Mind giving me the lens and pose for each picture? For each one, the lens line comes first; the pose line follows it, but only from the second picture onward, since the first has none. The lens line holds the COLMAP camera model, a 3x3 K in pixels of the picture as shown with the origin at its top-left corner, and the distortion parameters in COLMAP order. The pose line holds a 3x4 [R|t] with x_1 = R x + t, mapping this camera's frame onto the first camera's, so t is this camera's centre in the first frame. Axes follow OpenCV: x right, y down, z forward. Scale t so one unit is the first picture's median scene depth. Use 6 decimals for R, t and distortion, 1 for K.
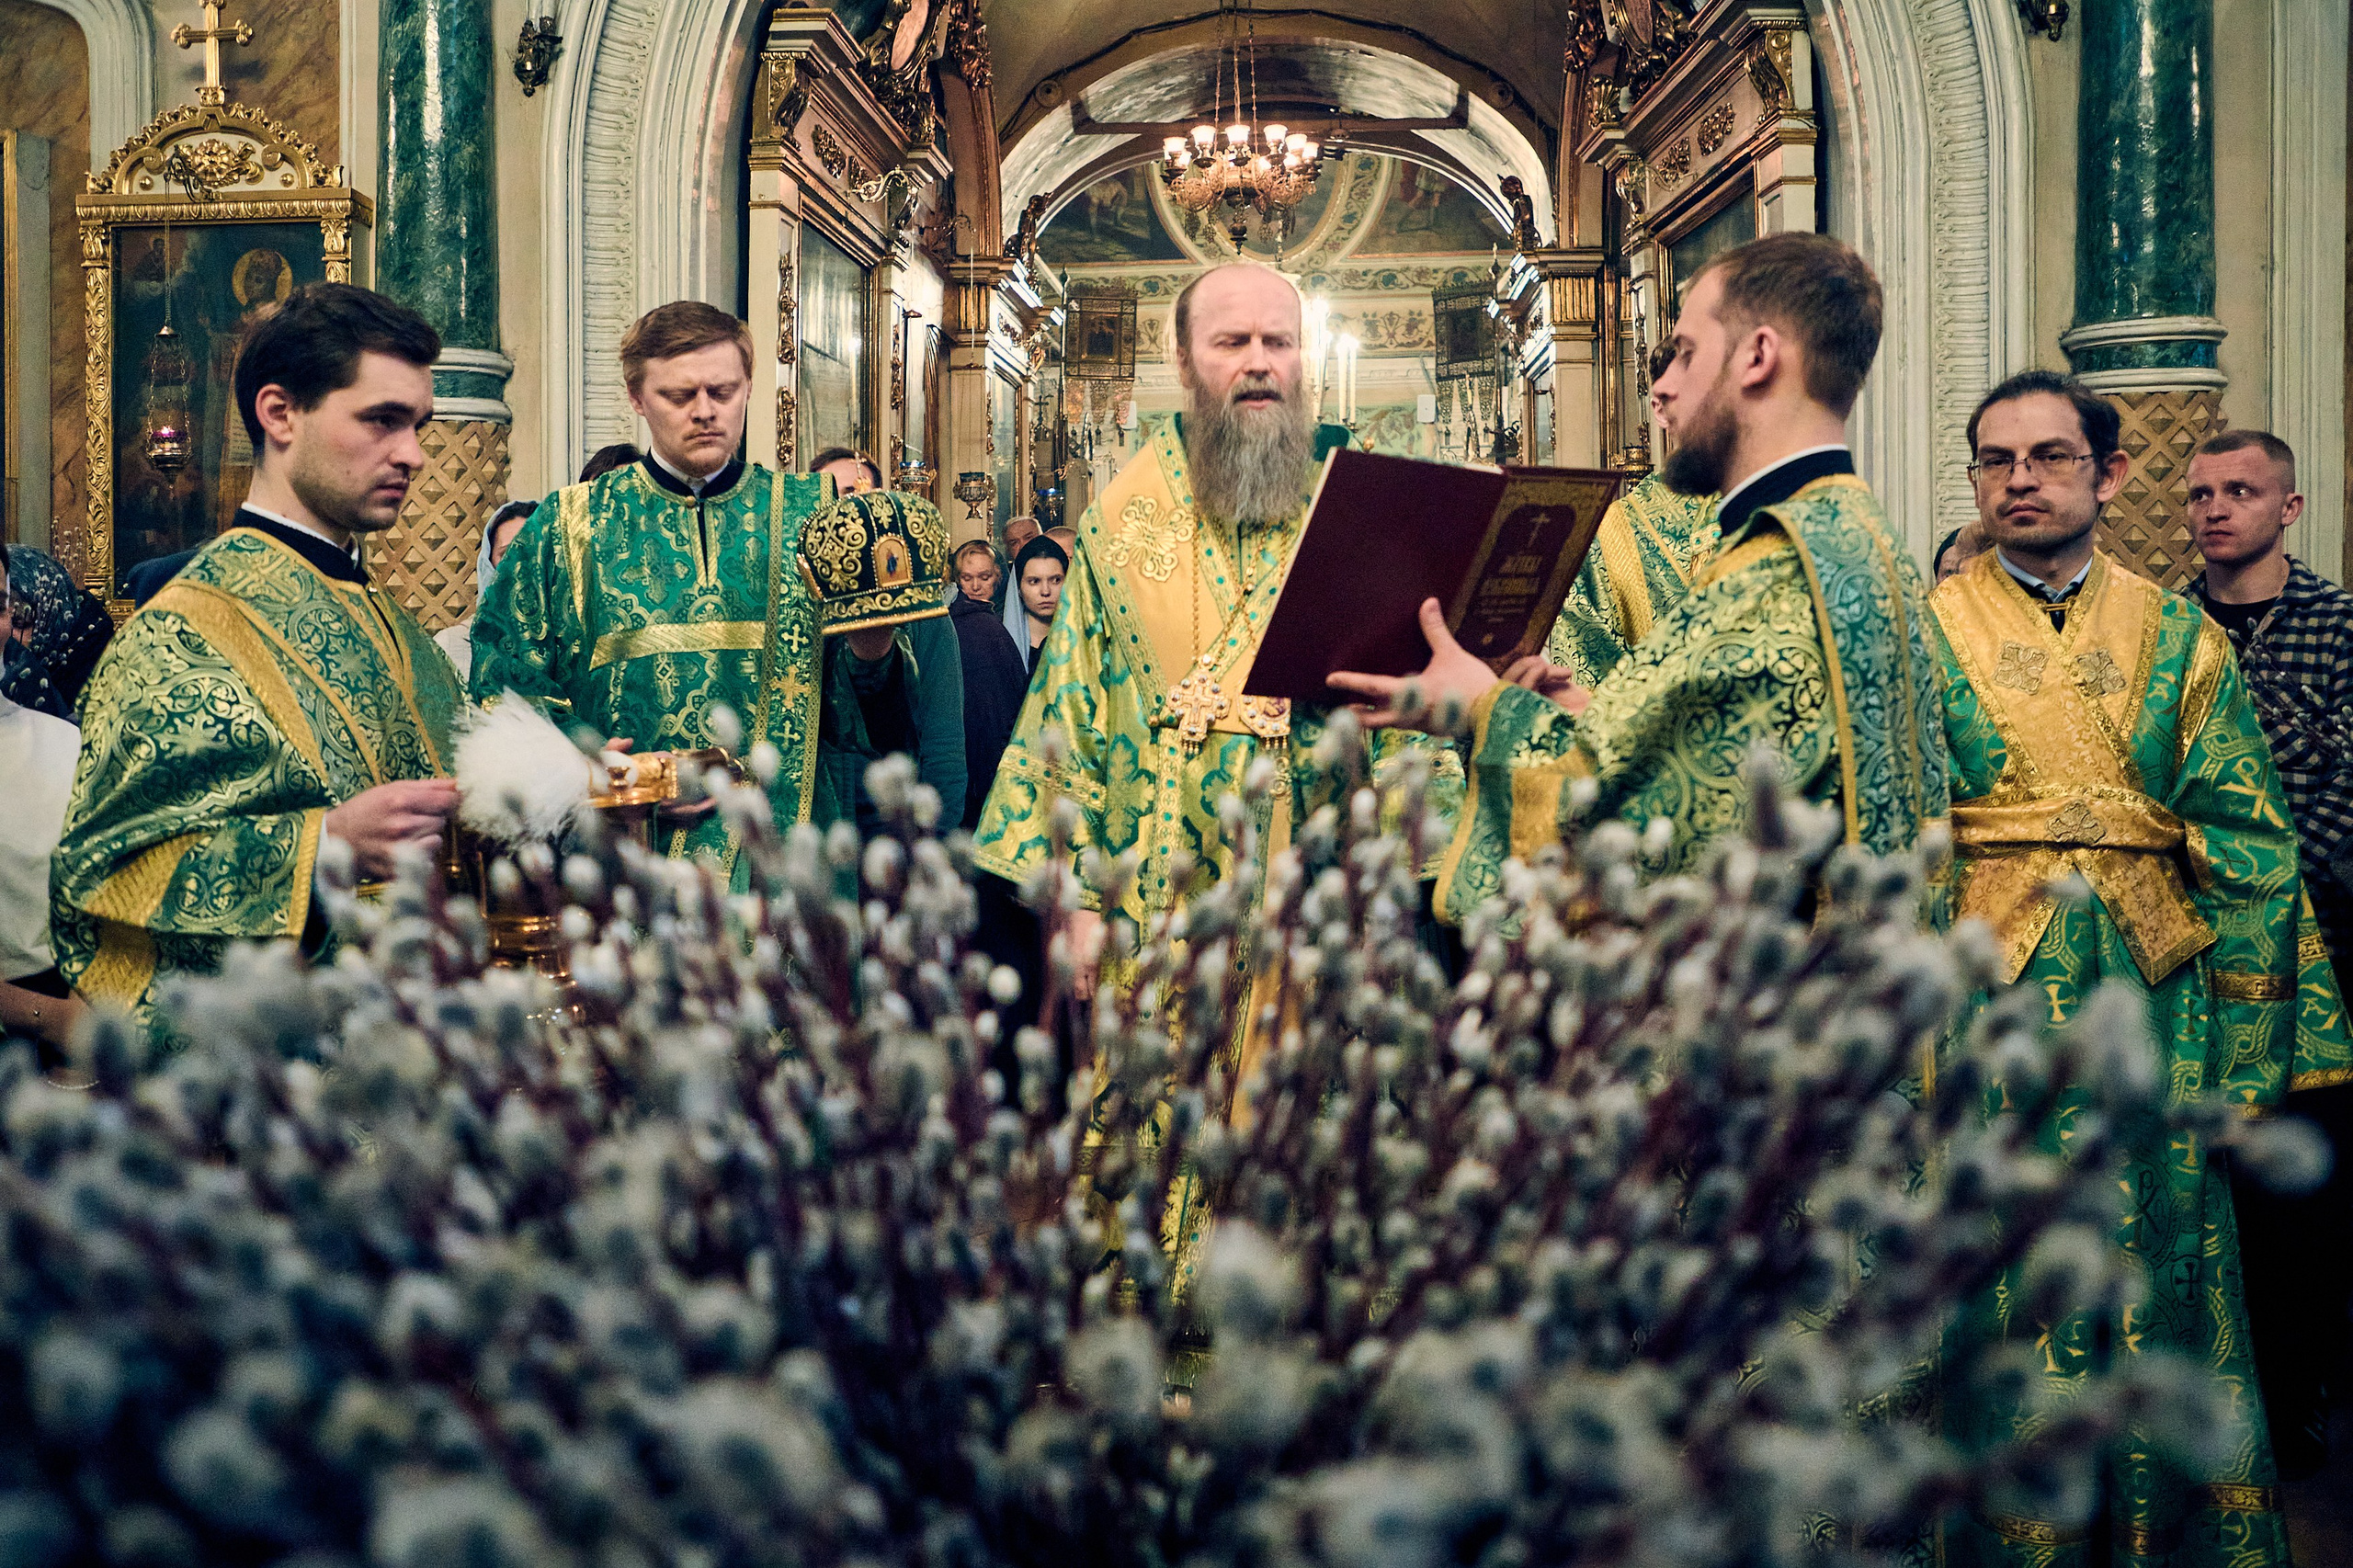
lens RADIAL K [[1670.6, 0, 1177.6], [0, 1670.6, 608.9], [0, 0, 1]] dist [-0.129714, 0.110006]
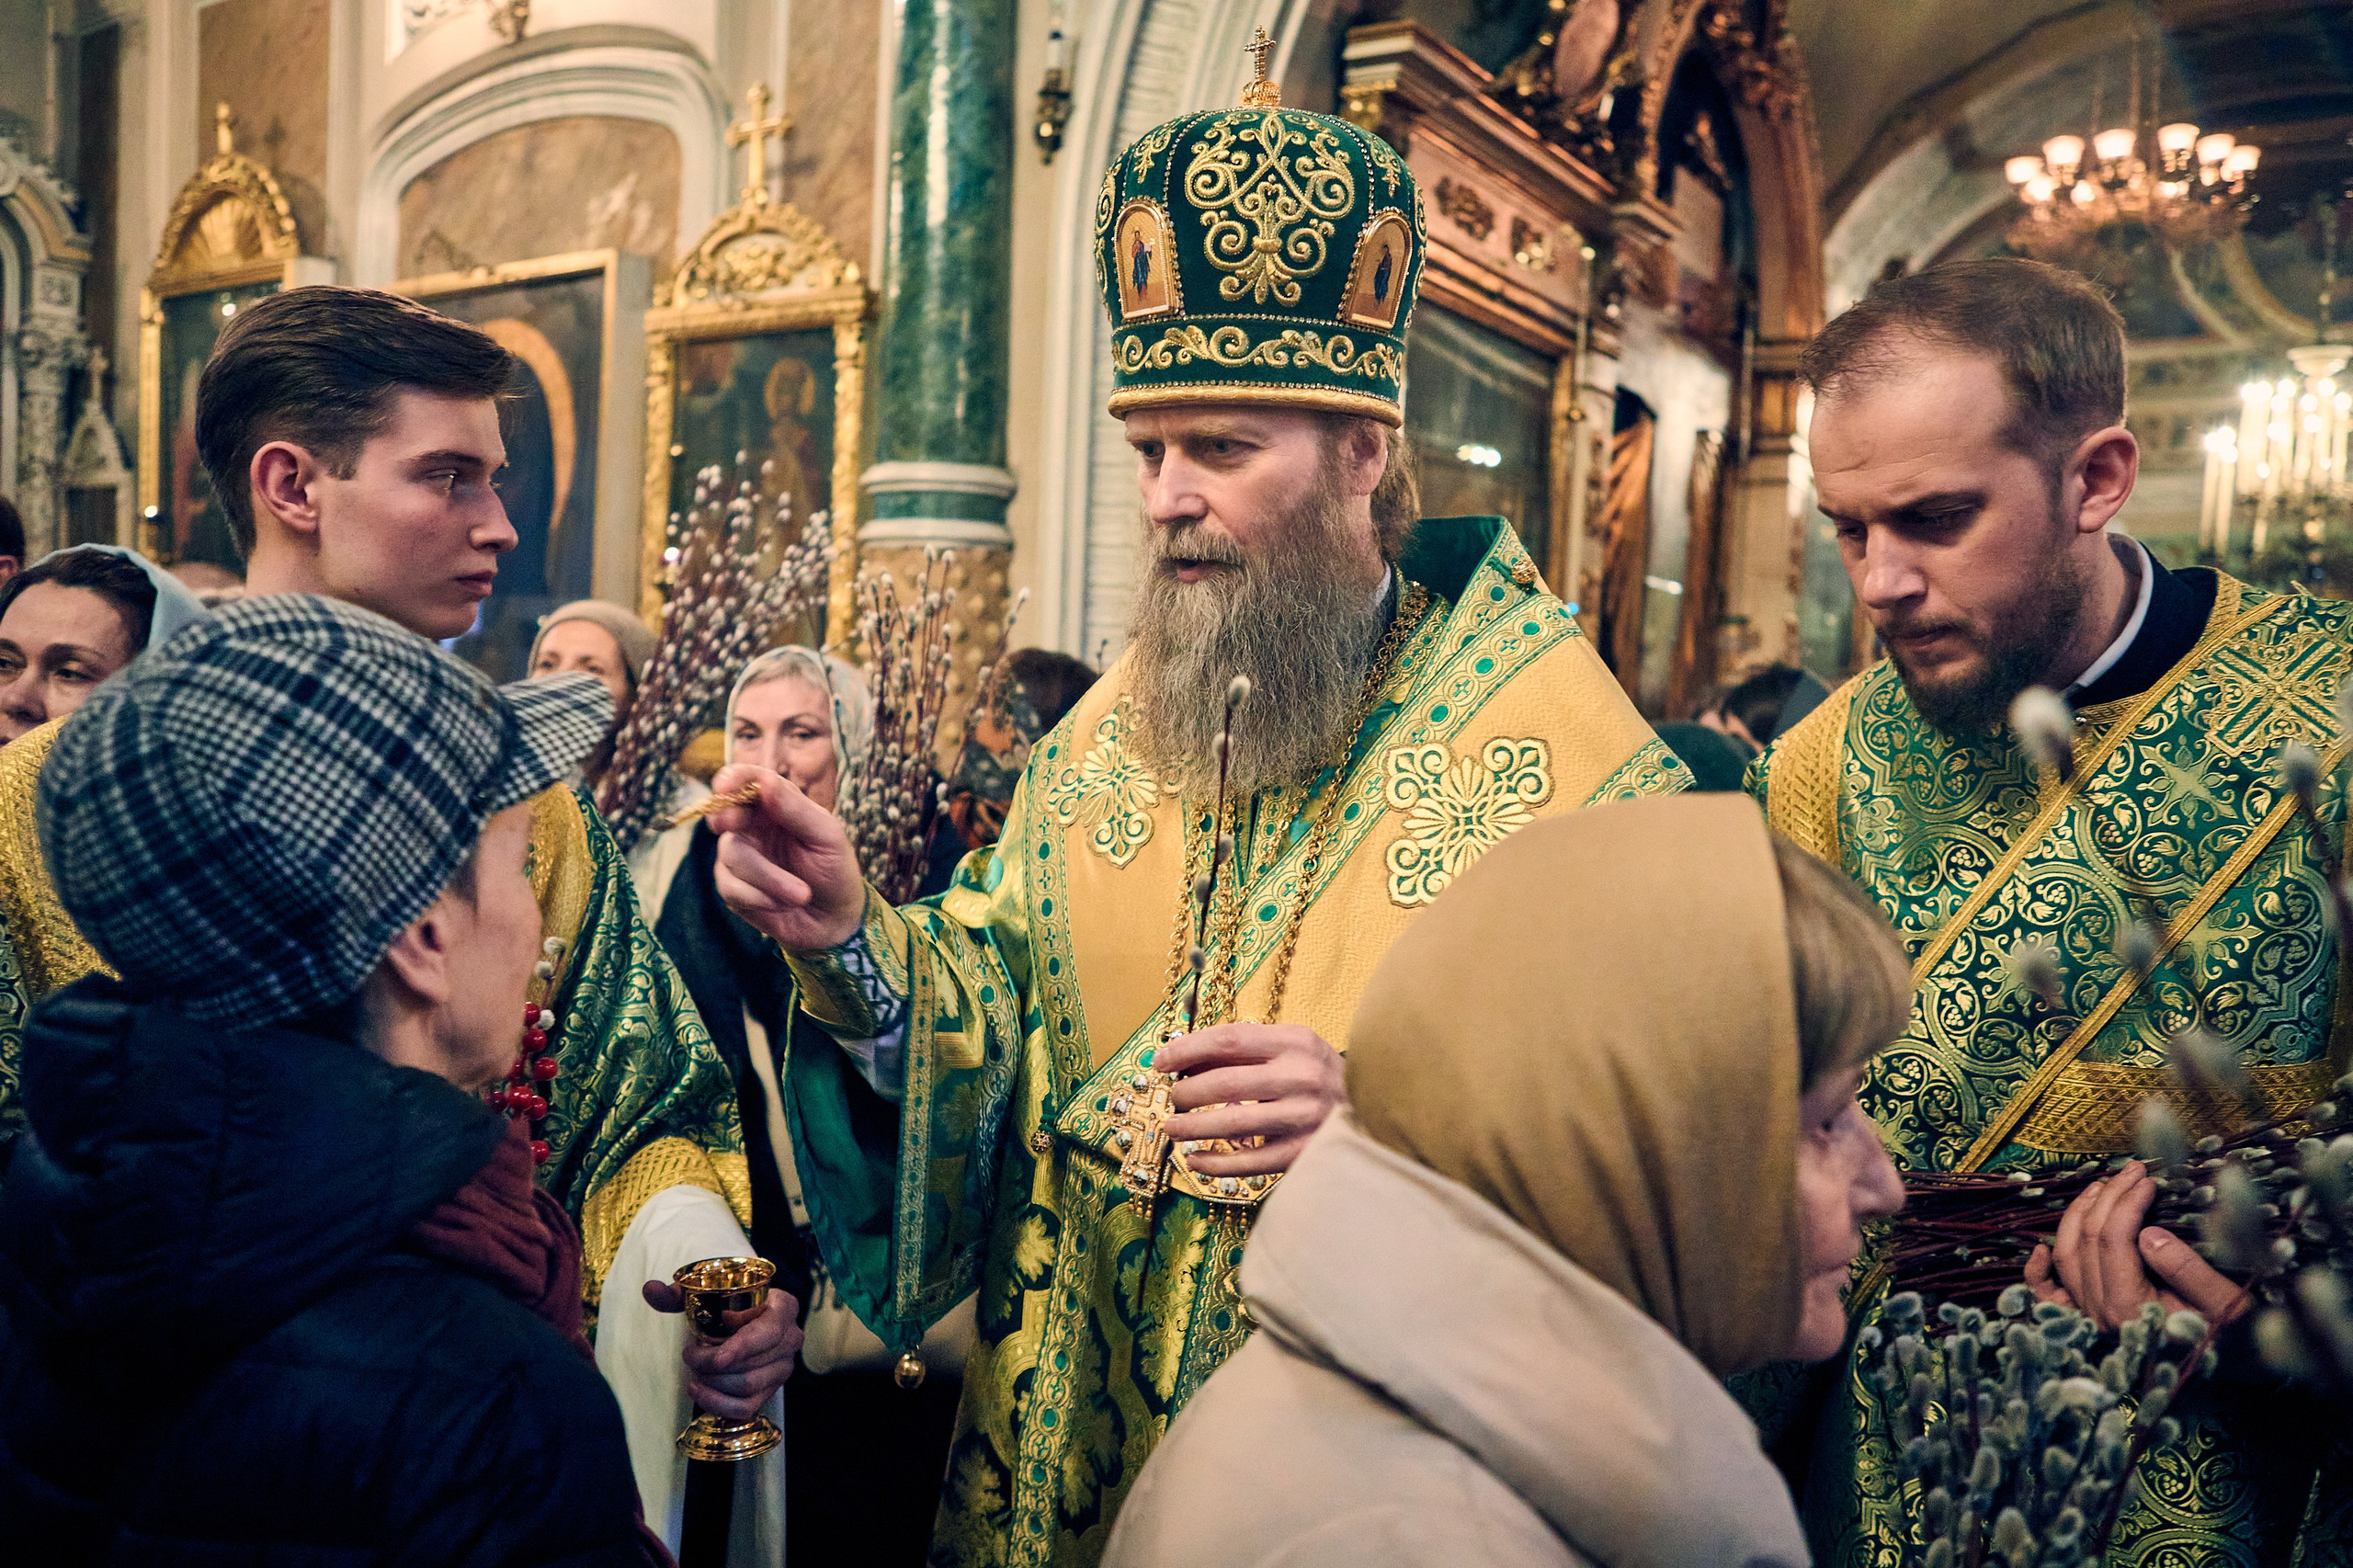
lens RADIAL K [[1822.1, 0, 1182.6], [0, 1822.1, 790.7], [0, 0, 1]] dist [-0.089583, 0.093675]
pose [[0.855815, 0.071487, -0.512319, 0.149646], [-0.058981, 0.997431, 0.040652, -0.026536], [0.513909, -0.004574, 0.857832, 0.194362]]
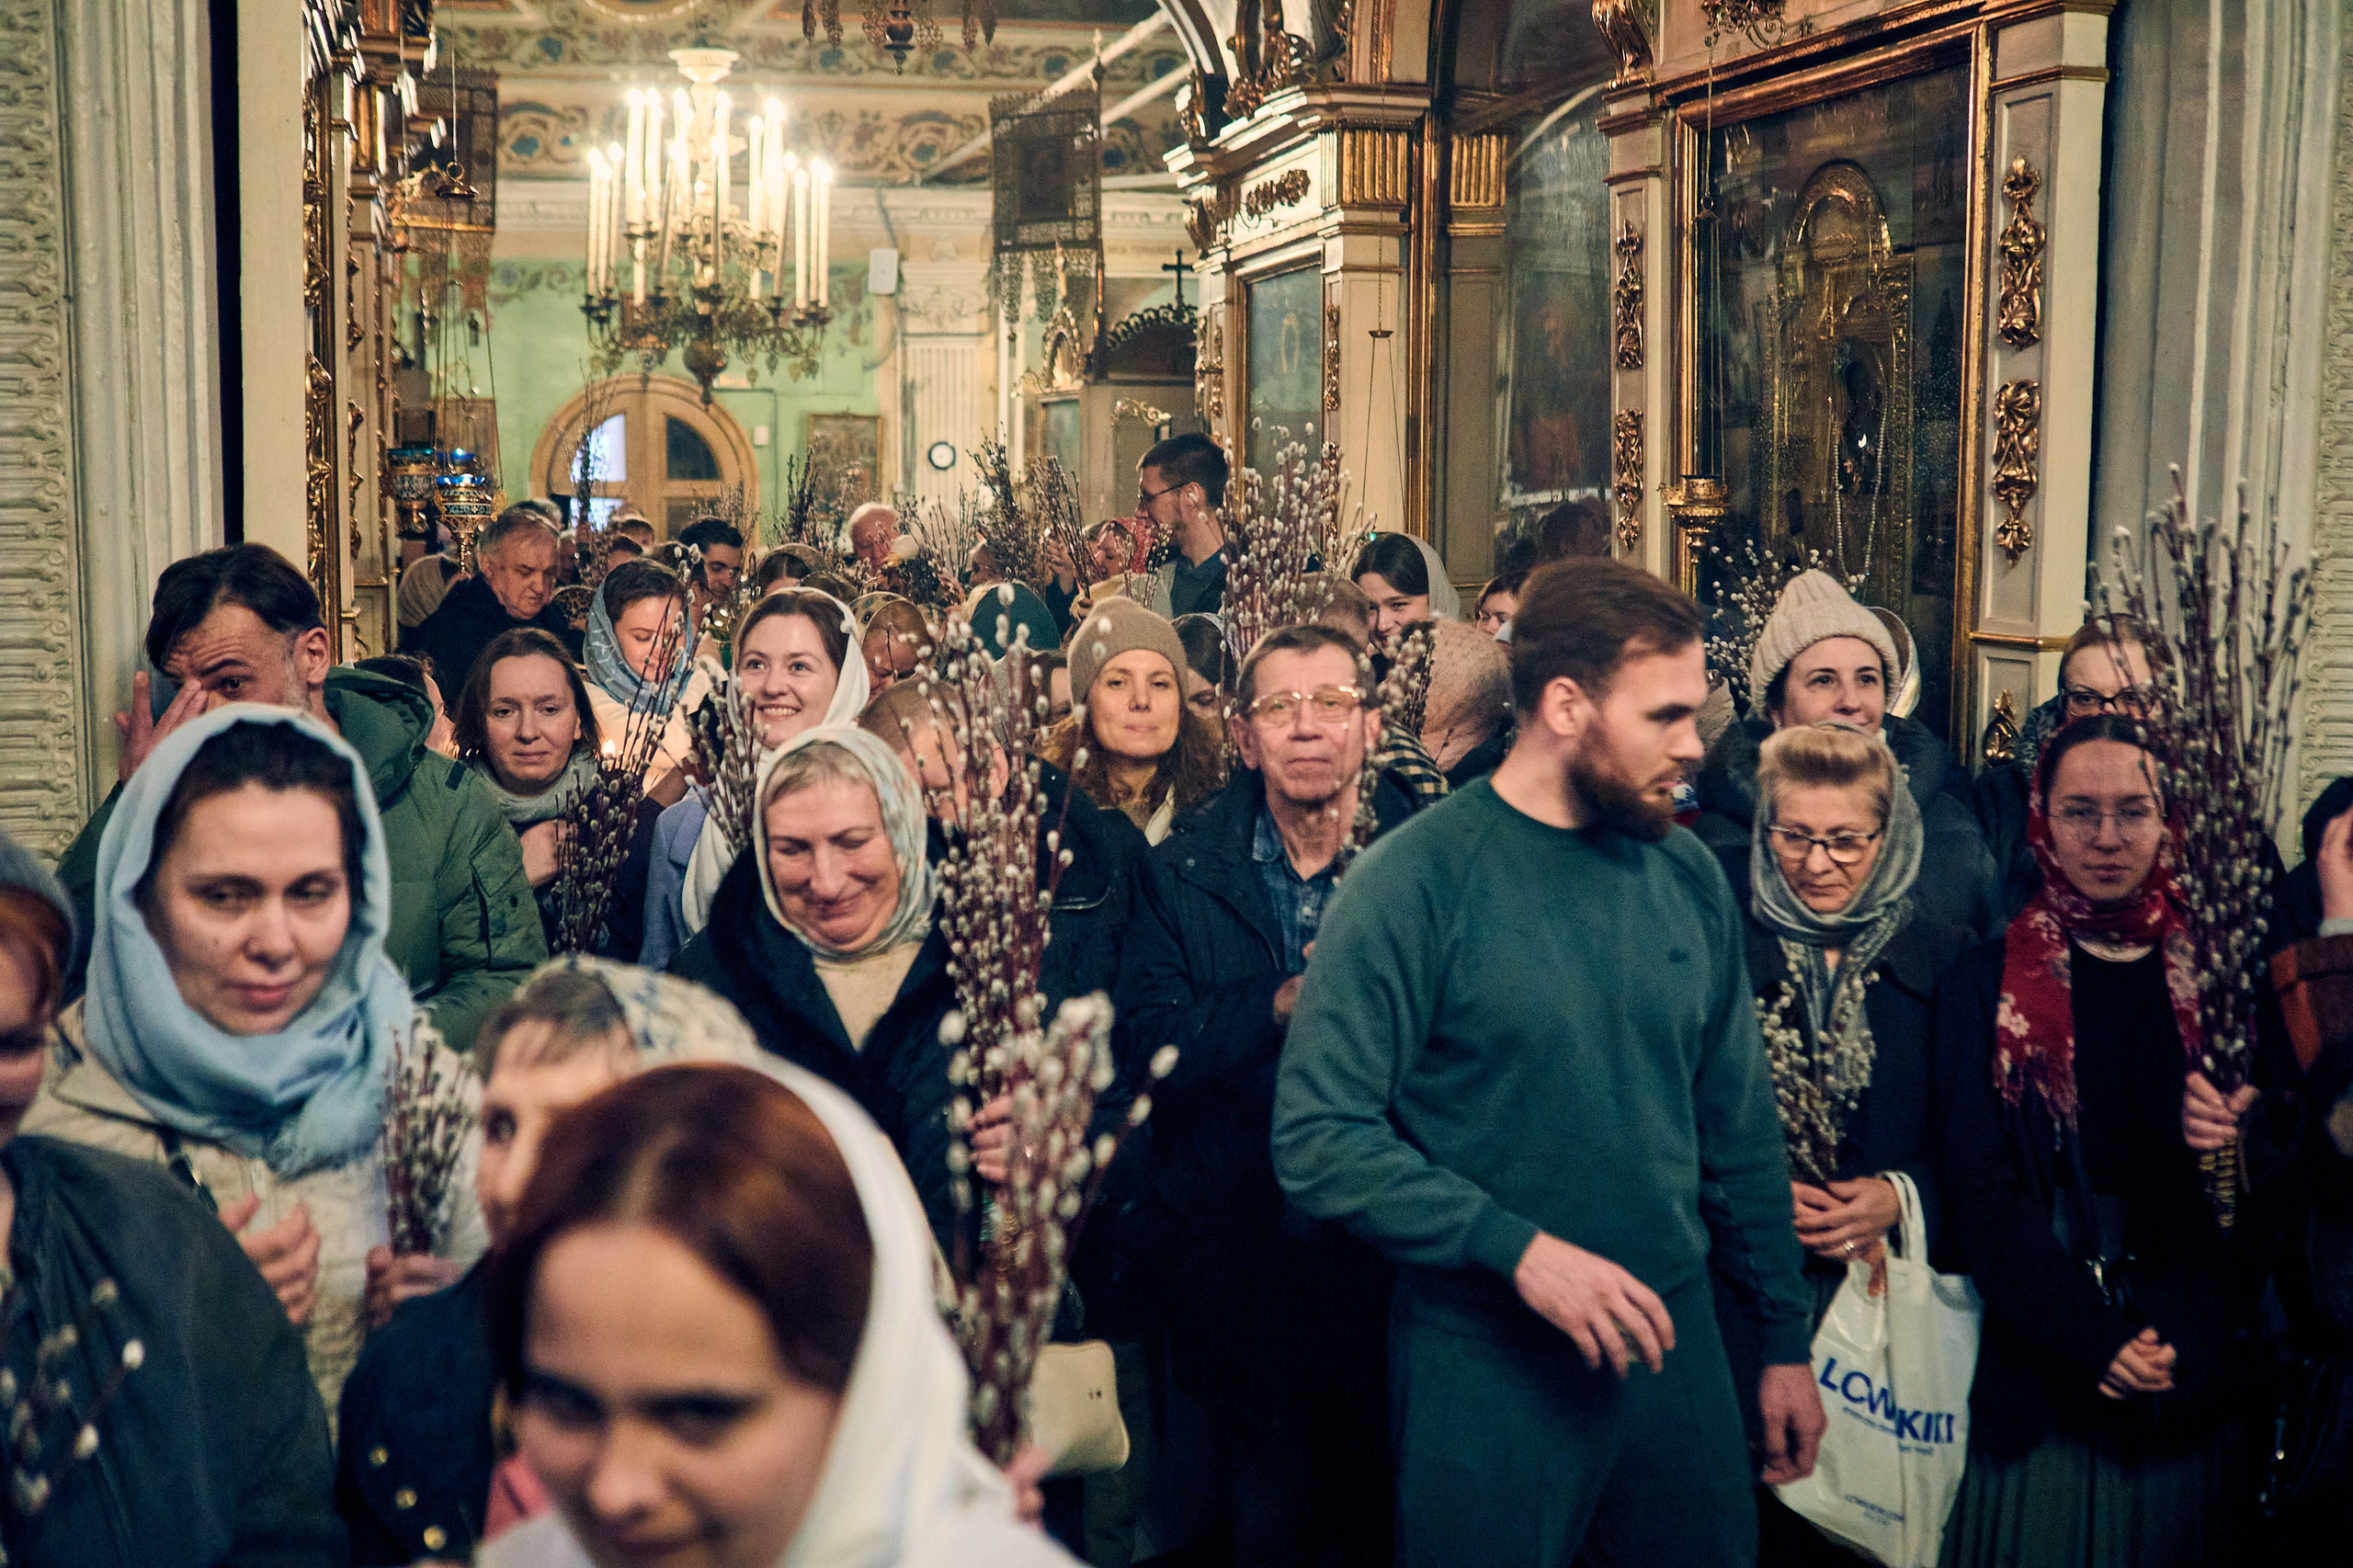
lens RADIAL K [[2575.6, 0, 1176.5], [0, 2575.6, 784.0], [0, 0, 1]] dist [-0.079852, 0.165500]
pose [[0.947261, -0.021314, 0.319754, -0.234687], [-0.008643, 0.995724, 0.091978, -0.075621], [-0.320347, -0.089891, 0.943026, 0.167179]]
